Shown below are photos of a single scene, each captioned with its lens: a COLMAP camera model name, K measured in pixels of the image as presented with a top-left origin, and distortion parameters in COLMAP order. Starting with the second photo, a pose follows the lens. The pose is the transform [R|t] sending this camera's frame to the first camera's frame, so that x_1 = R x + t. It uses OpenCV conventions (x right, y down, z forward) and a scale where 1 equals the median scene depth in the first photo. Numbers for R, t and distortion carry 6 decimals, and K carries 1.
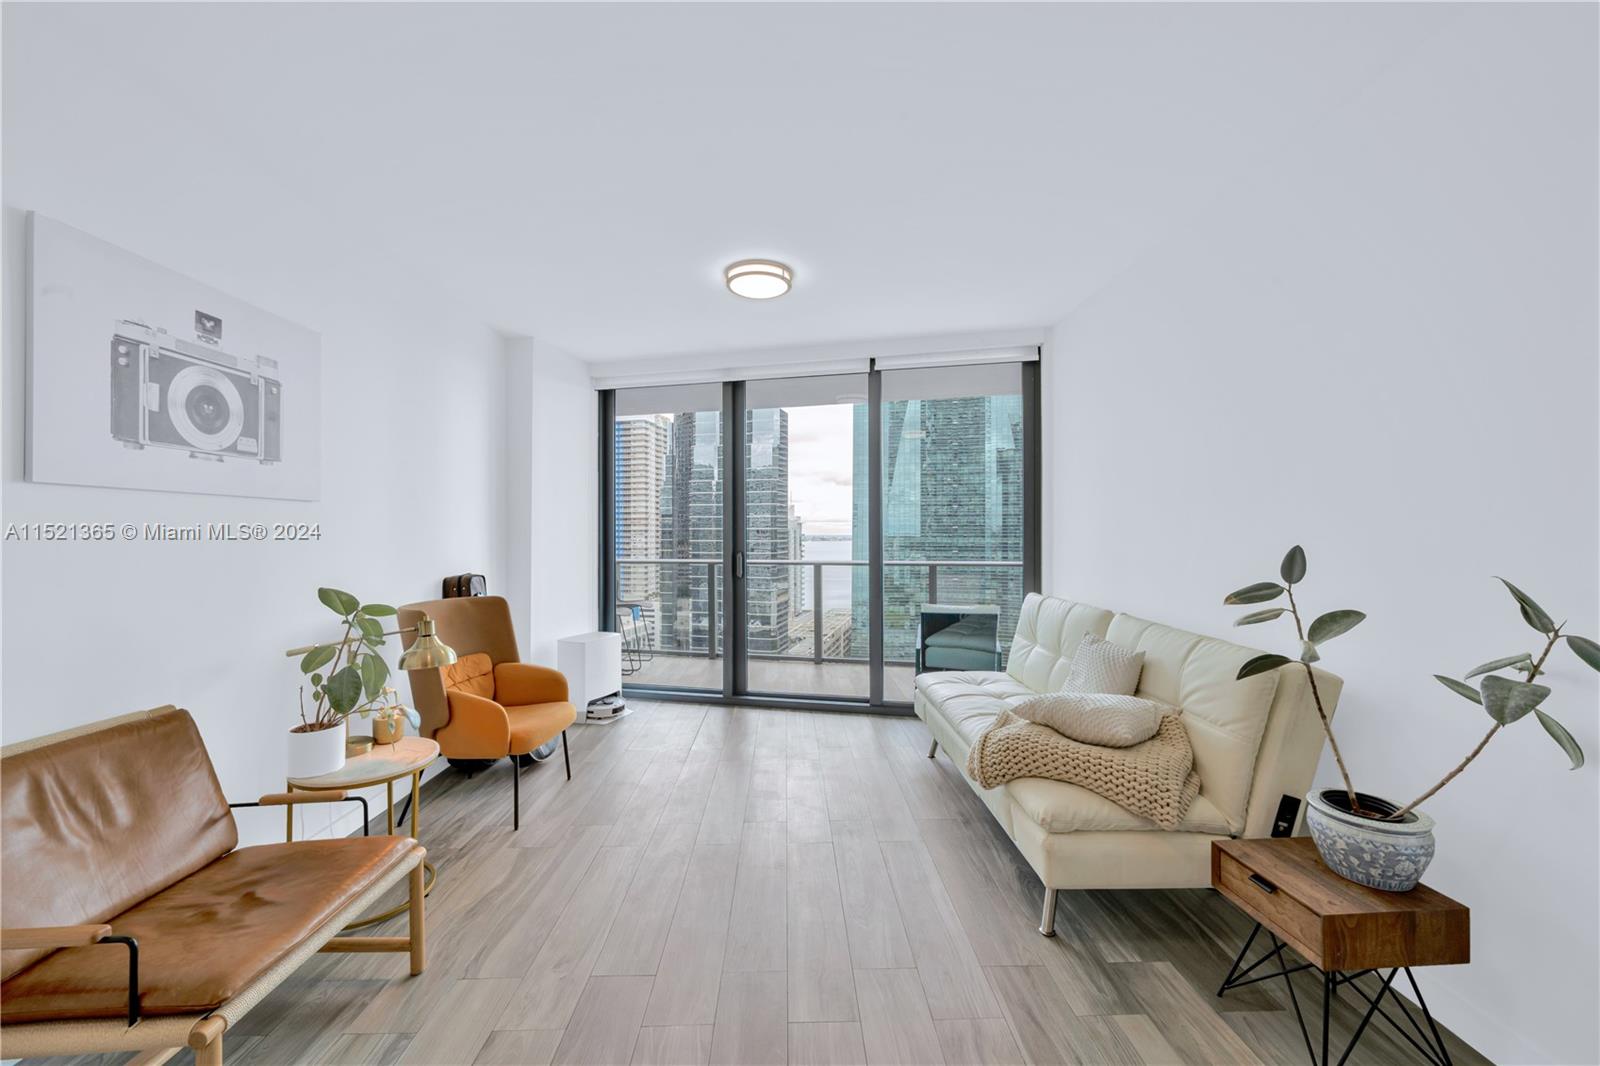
lens RADIAL K [[646.9, 0, 789.0], [0, 646.9, 527.9], [0, 0, 1]] dist [-0.000570, -0.000110]
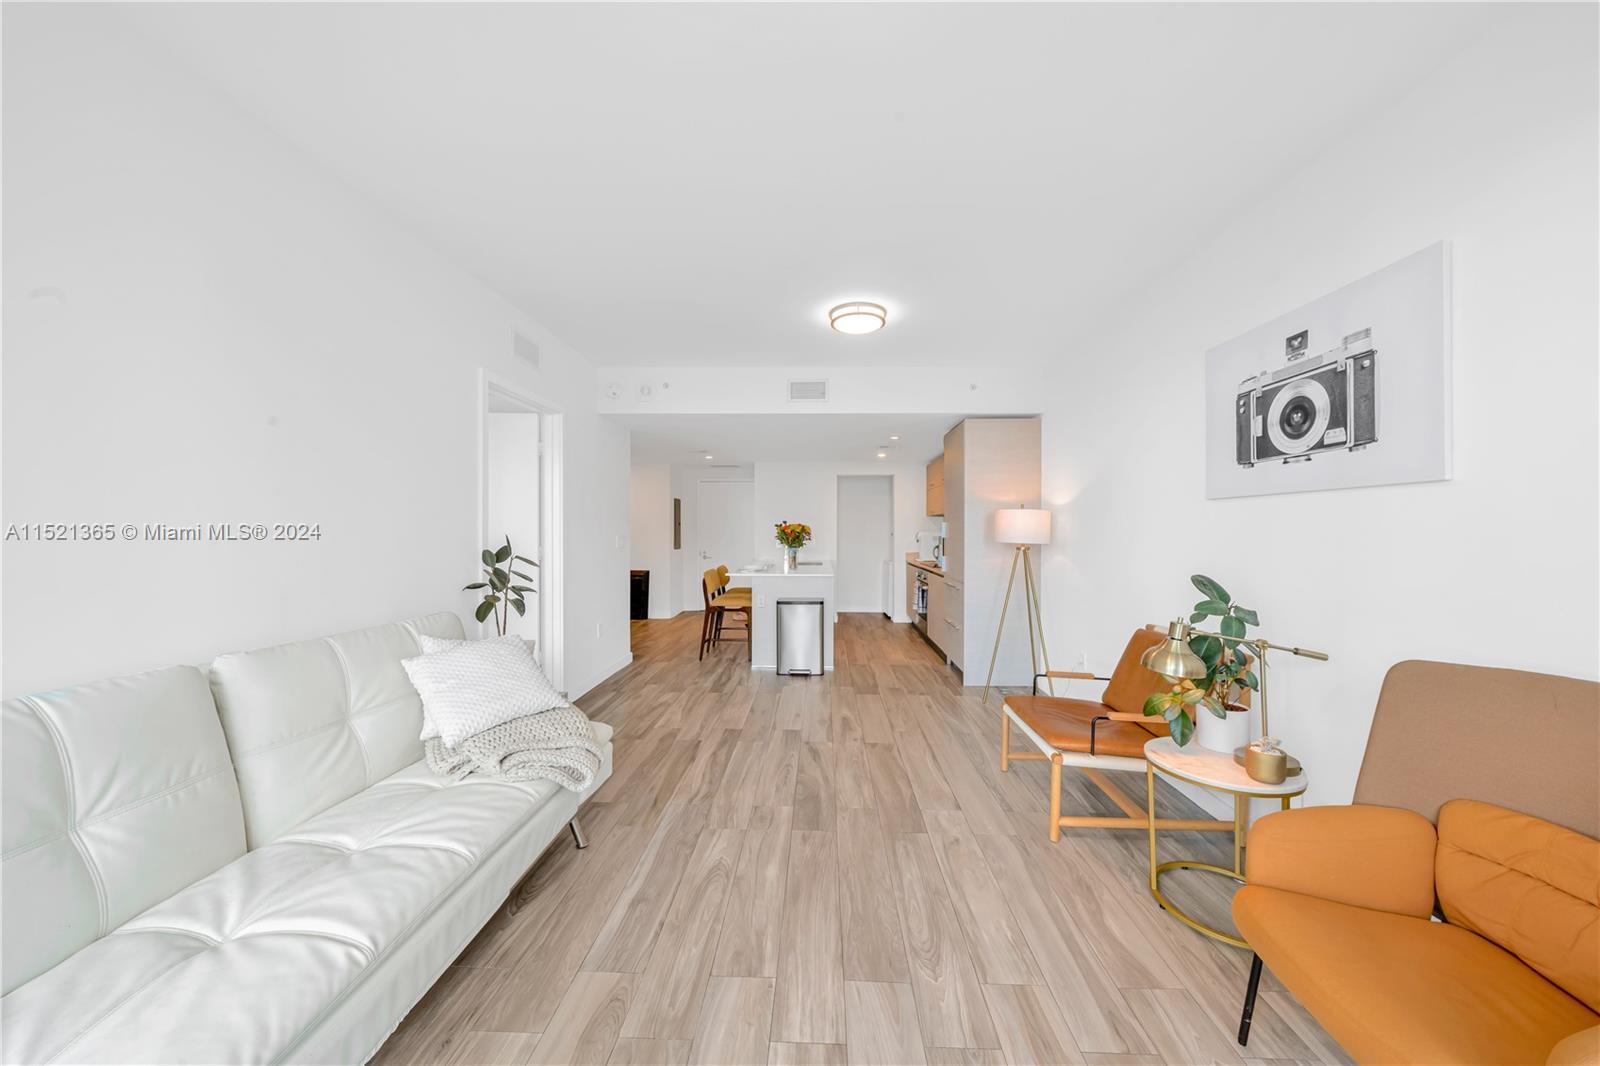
lens RADIAL K [[558.7, 0, 790.5], [0, 558.7, 524.3], [0, 0, 1]] dist [0.000519, 0.000130]
pose [[-0.997427, 0.001794, 0.071671, -0.072310], [0.000655, 0.999873, -0.015911, 0.016734], [-0.071690, -0.015823, -0.997301, 1.805941]]
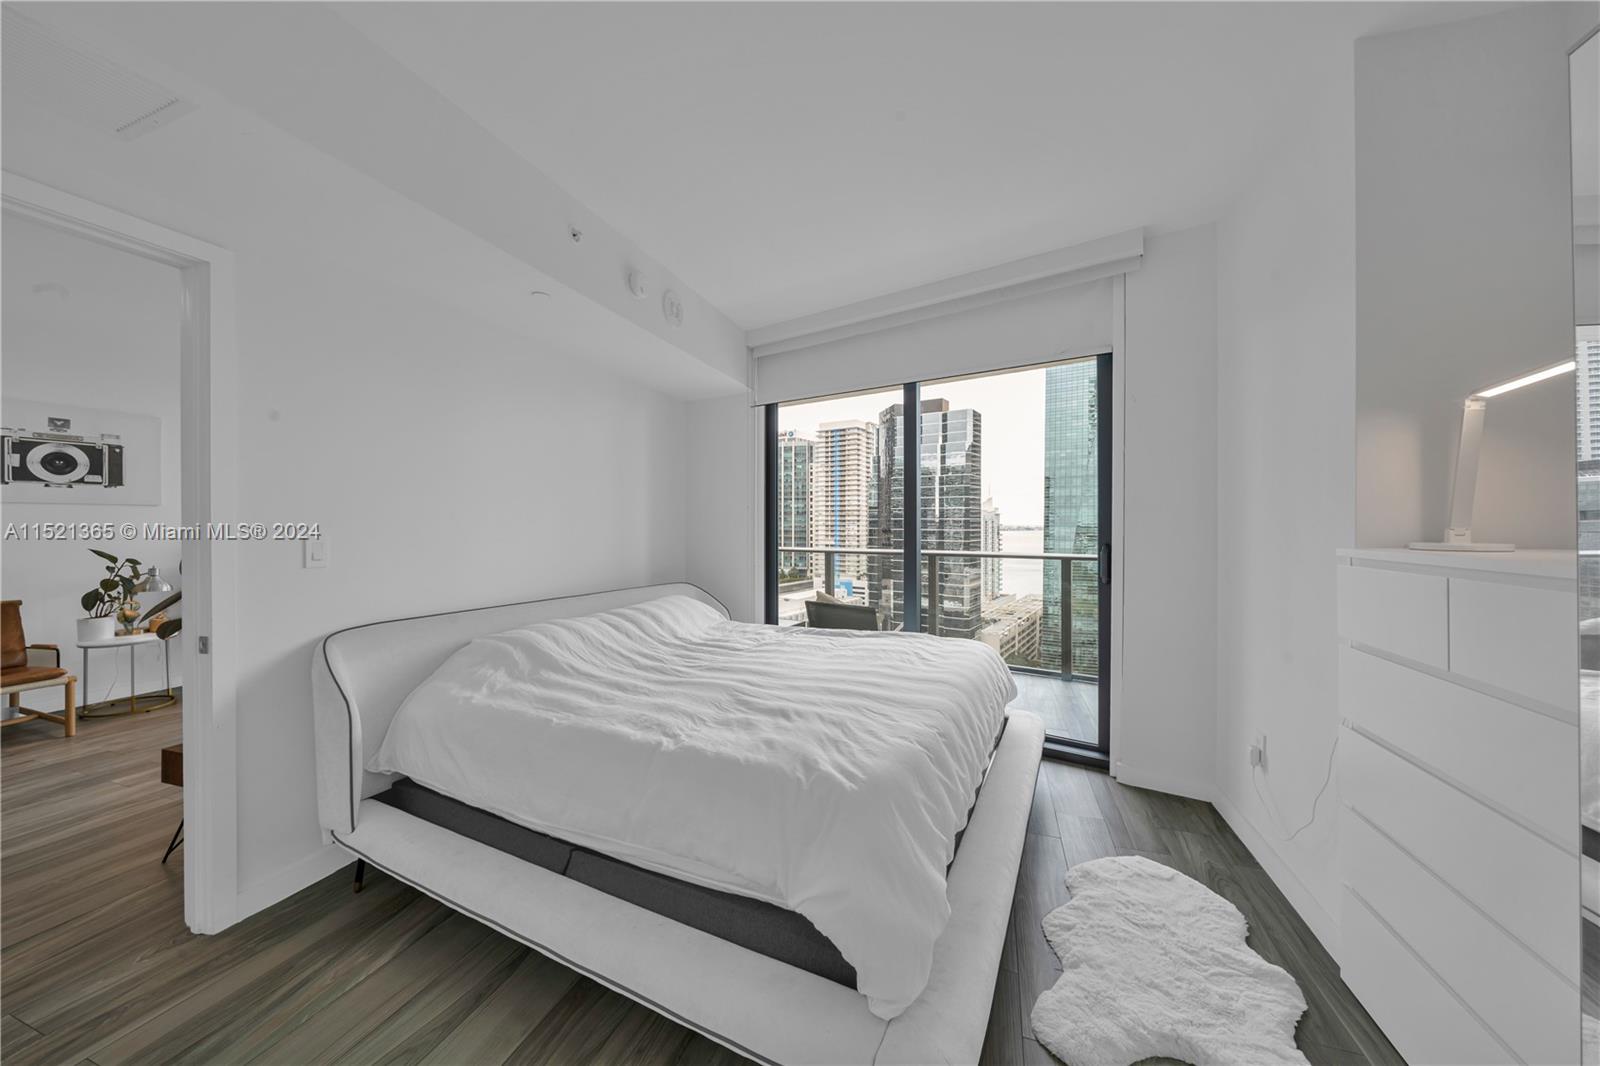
lens RADIAL K [[558.7, 0, 790.5], [0, 558.7, 524.3], [0, 0, 1]] dist [0.000519, 0.000130]
pose [[0.935105, 0.005397, -0.354329, 1.767800], [-0.001578, 0.999938, 0.011068, -0.006462], [0.354366, -0.009790, 0.935056, 0.117262]]
